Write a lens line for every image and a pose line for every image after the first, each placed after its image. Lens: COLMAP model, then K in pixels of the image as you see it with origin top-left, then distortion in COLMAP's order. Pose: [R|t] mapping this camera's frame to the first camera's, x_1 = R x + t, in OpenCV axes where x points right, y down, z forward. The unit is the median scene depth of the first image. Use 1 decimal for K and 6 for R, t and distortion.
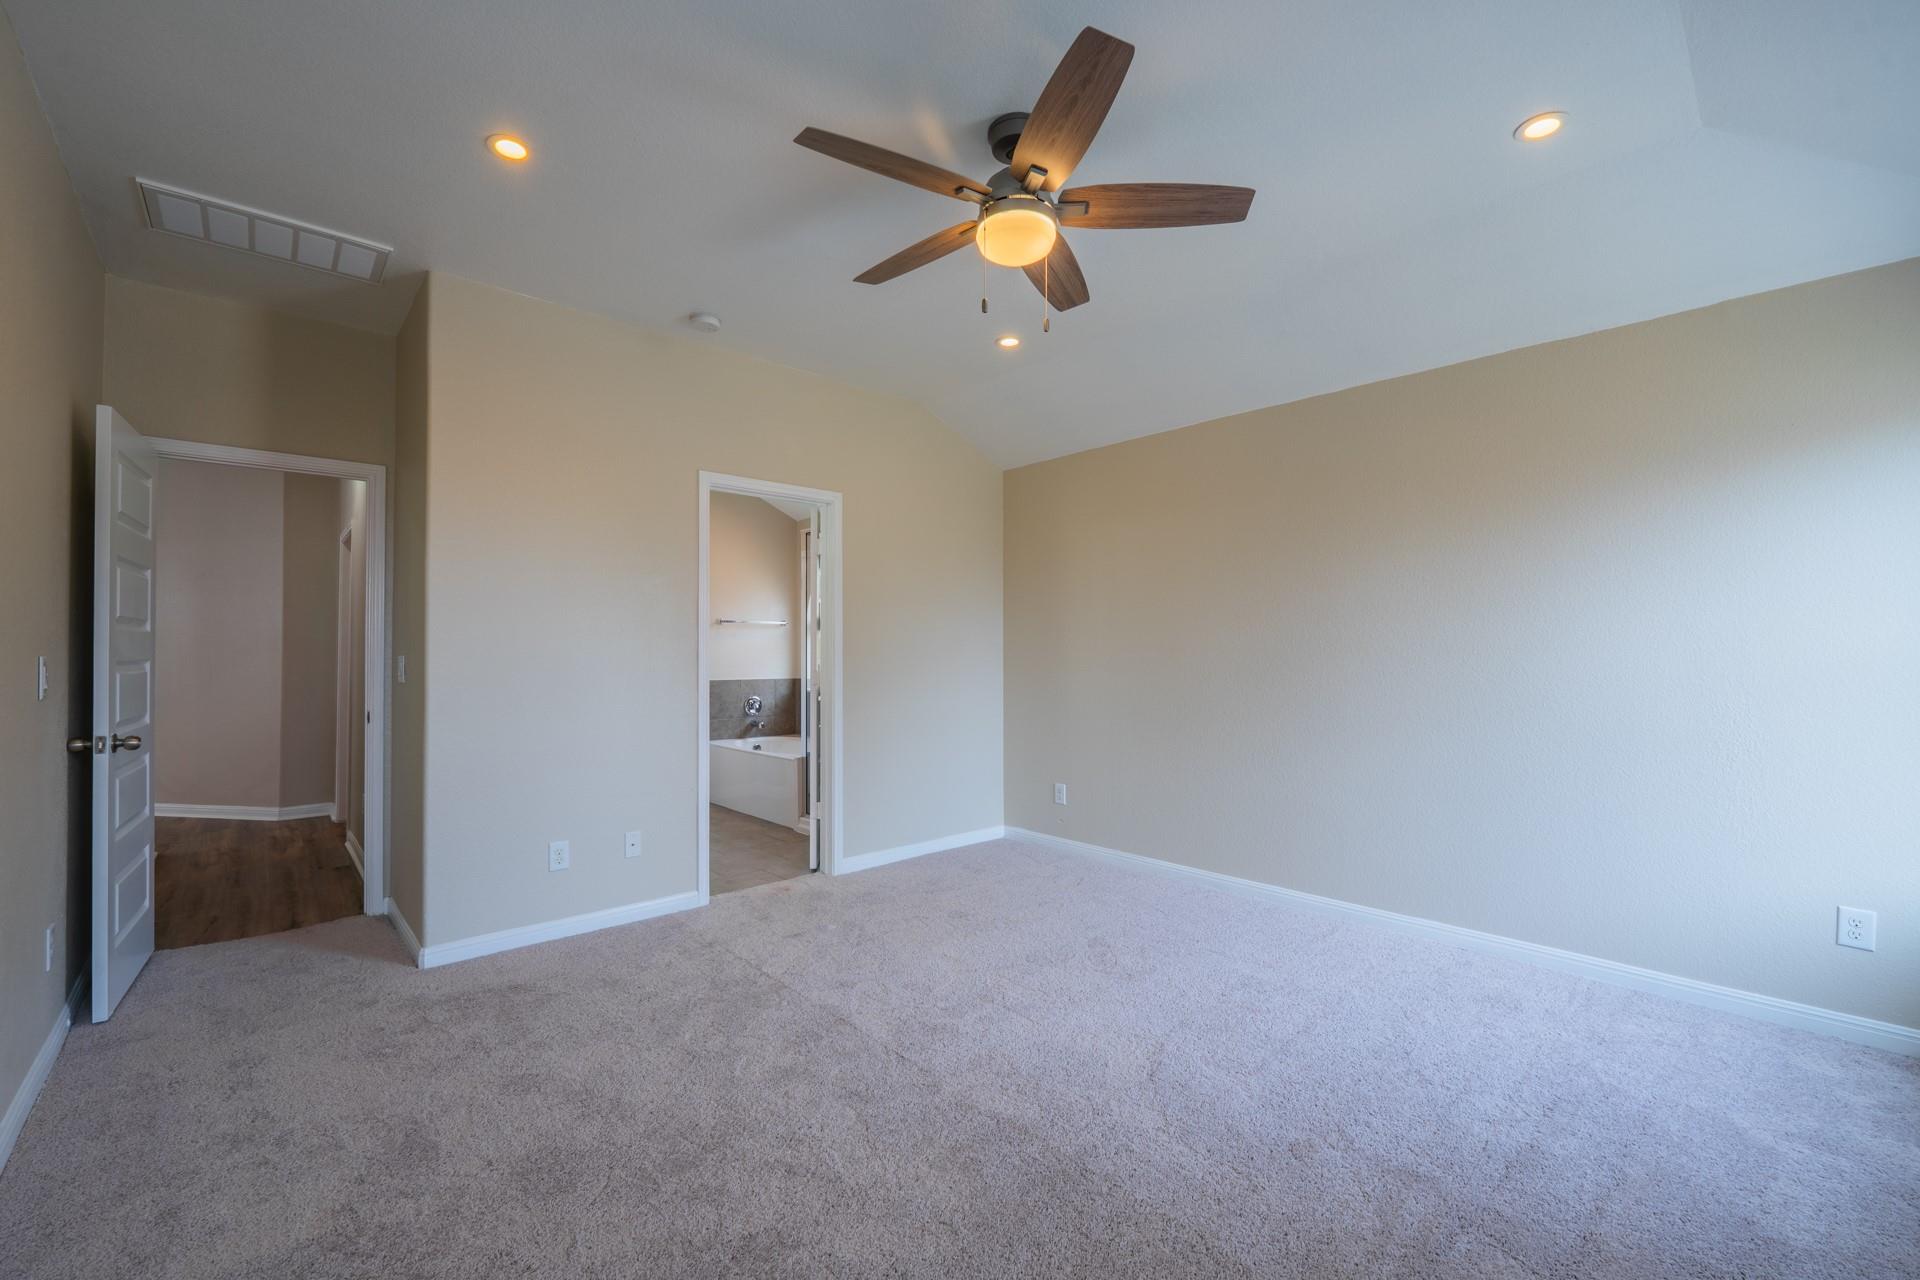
lens RADIAL K [[792.9, 0, 960.0], [0, 792.9, 640.0], [0, 0, 1]] dist [-0.001050, -0.000254]
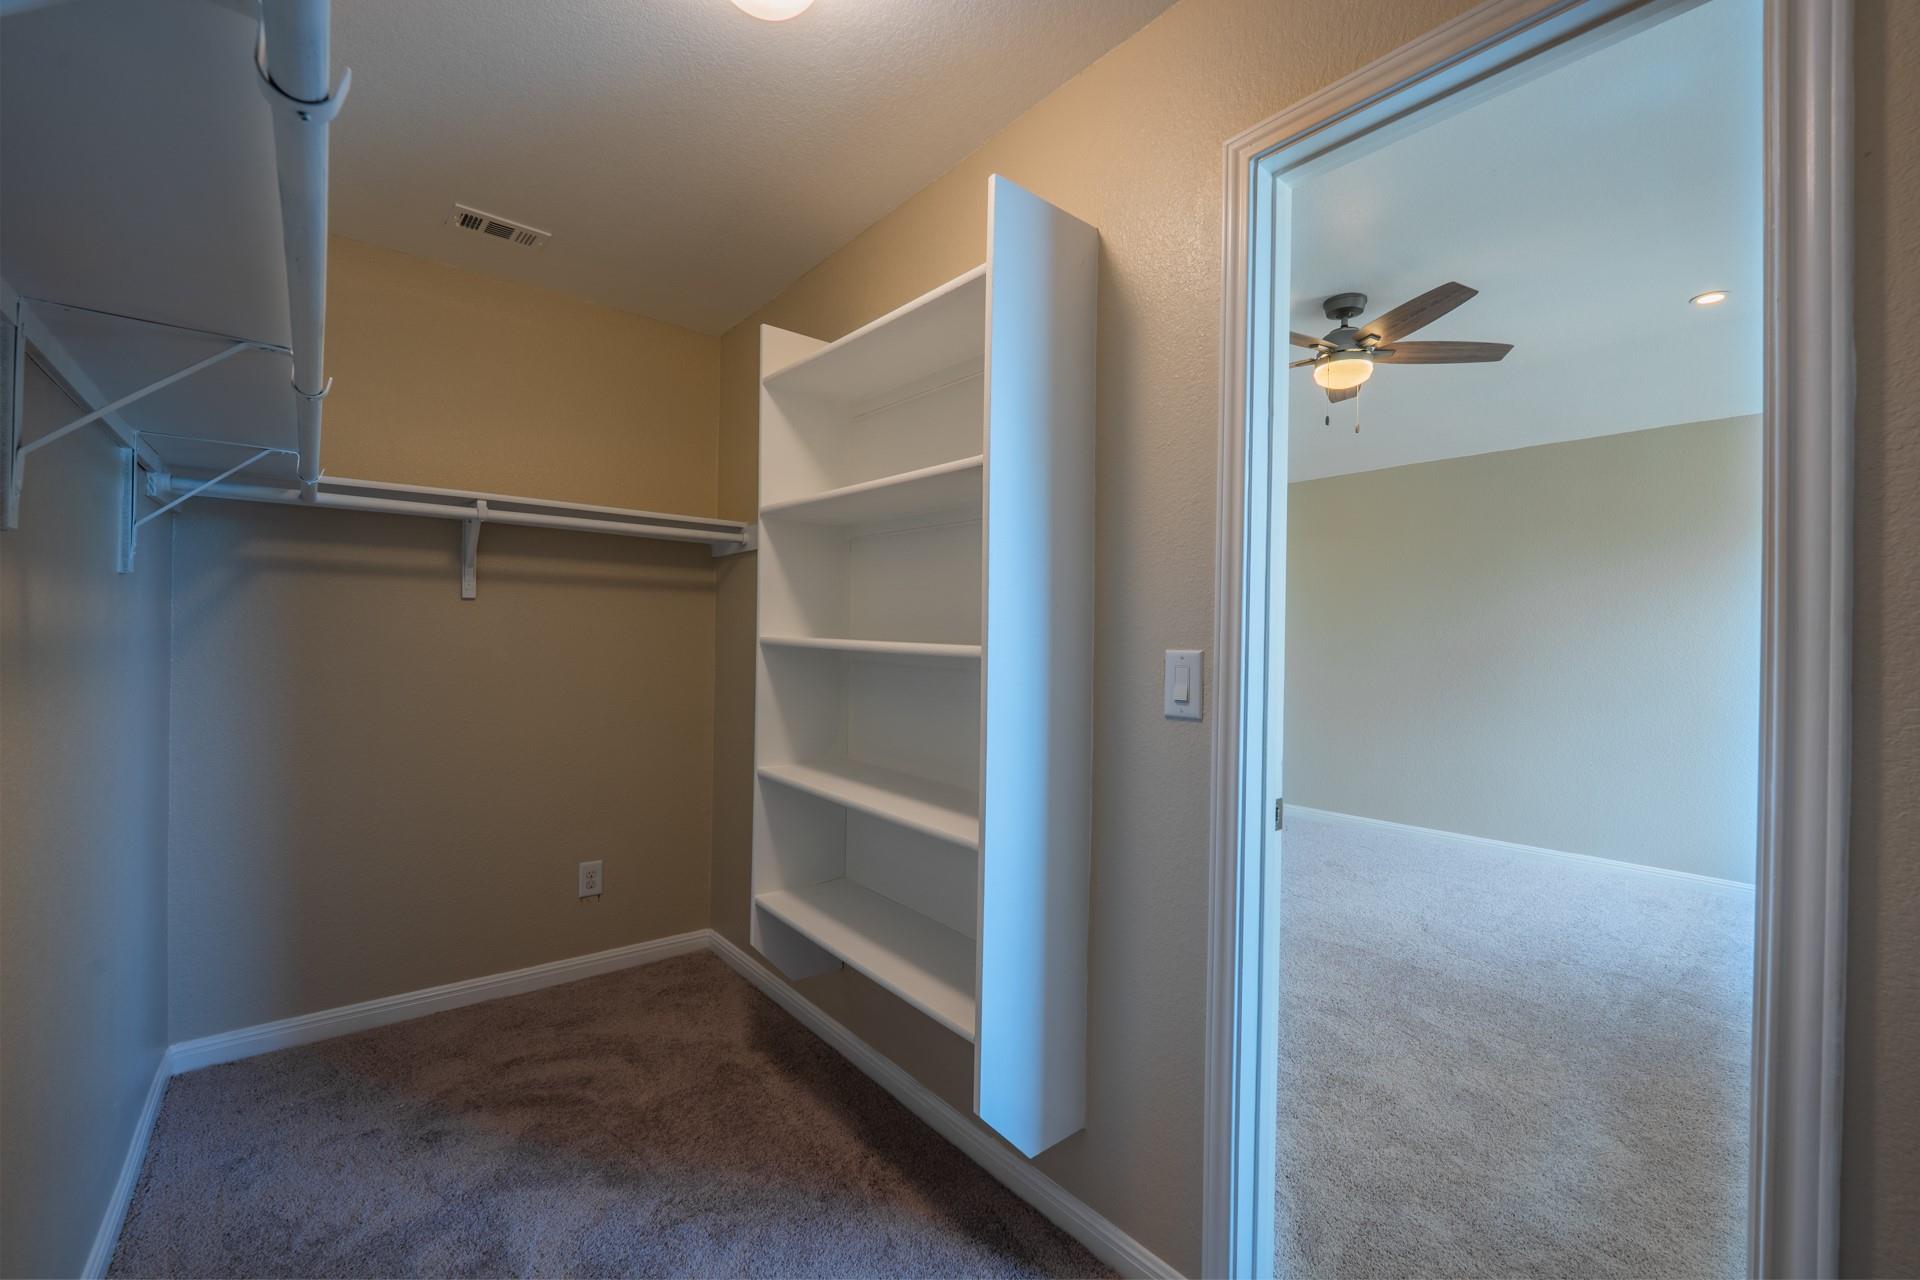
lens RADIAL K [[806.9, 0, 960.0], [0, 806.9, 640.0], [0, 0, 1]] dist [0.001642, 0.000145]
pose [[0.999013, 0.014841, -0.041858, -0.596592], [-0.014385, 0.999834, 0.011178, -0.008133], [0.042017, -0.010565, 0.999061, -0.577037]]
